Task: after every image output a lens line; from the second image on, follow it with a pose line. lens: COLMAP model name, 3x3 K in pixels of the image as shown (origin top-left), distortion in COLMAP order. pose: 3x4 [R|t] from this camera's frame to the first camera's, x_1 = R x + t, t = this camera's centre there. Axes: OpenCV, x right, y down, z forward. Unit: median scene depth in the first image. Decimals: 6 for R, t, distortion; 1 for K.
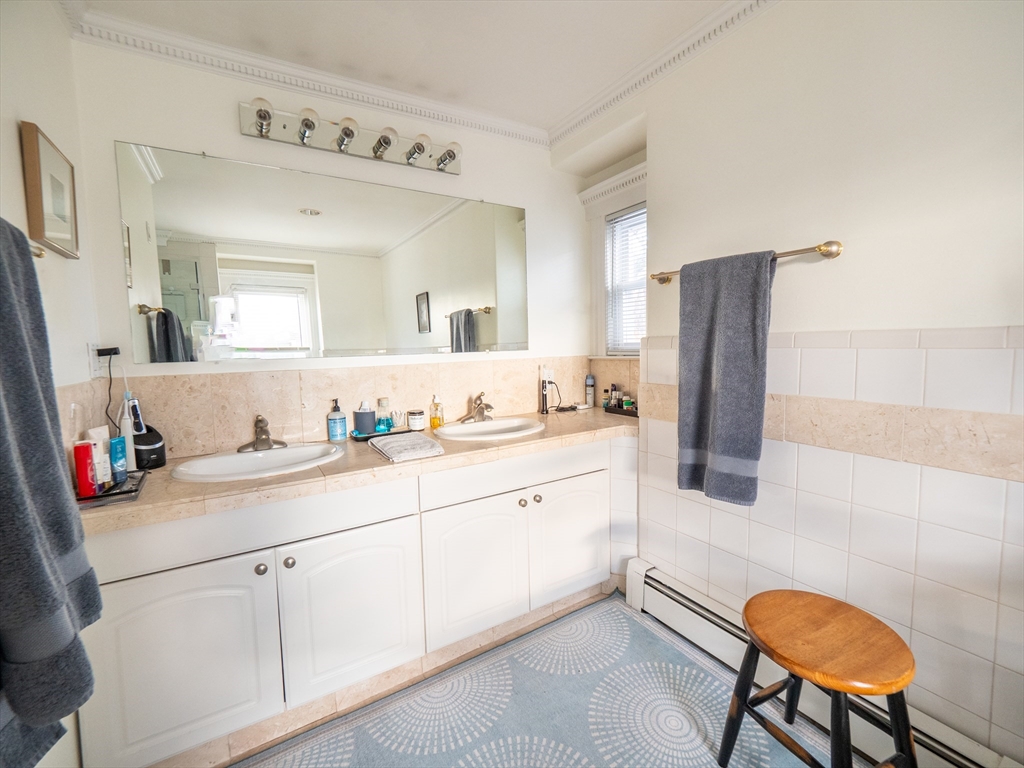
lens RADIAL K [[438.9, 0, 512.2], [0, 438.9, 378.4], [0, 0, 1]] dist [-0.008346, -0.000628]
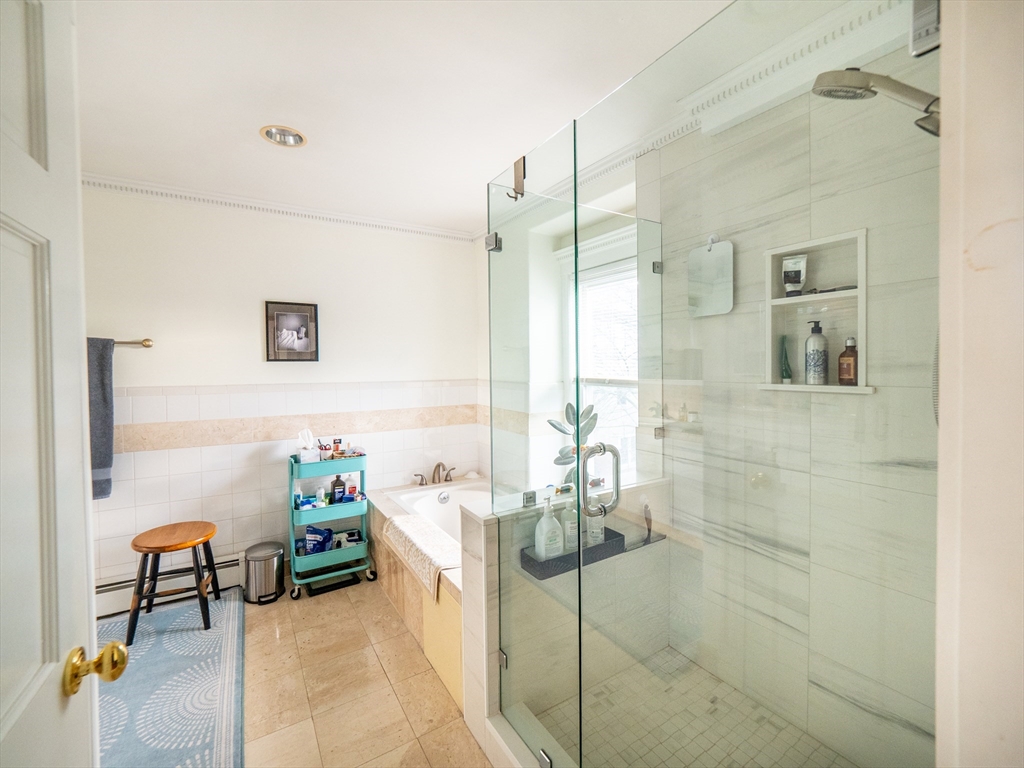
lens RADIAL K [[438.9, 0, 511.7], [0, 438.9, 375.9], [0, 0, 1]] dist [-0.008346, -0.000628]
pose [[0.007320, 0.006629, 0.999951, -1.057365], [0.095150, 0.995436, -0.007295, 0.006362], [-0.995436, 0.095199, 0.006656, -0.517391]]
